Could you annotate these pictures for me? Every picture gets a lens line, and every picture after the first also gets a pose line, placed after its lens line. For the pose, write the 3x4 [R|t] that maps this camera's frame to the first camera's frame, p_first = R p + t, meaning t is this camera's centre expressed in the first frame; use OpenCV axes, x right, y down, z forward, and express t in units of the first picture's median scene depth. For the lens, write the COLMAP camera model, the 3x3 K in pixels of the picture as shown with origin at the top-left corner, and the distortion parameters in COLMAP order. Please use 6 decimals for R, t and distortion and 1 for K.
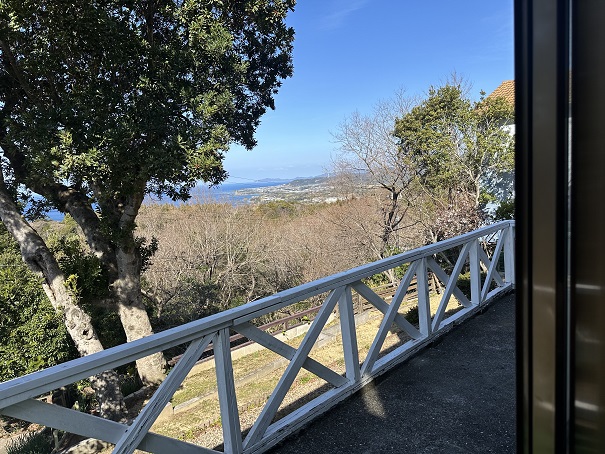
lens RADIAL K [[416.7, 0, 298.6], [0, 416.7, 230.2], [0, 0, 1]] dist [0.101498, -0.174050]
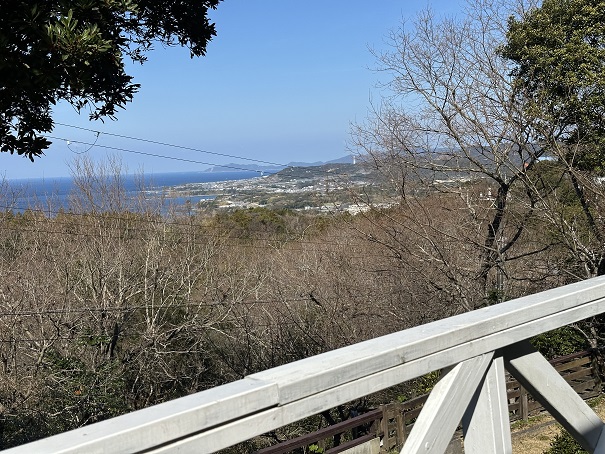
lens RADIAL K [[751.8, 0, 302.5], [0, 751.8, 227.0], [0, 0, 1]] dist [0.016484, 0.024190]
pose [[0.999605, 0.014009, 0.024346, -0.016174], [-0.012109, 0.996997, -0.076488, 0.028016], [-0.025345, 0.076163, 0.996773, 0.144651]]
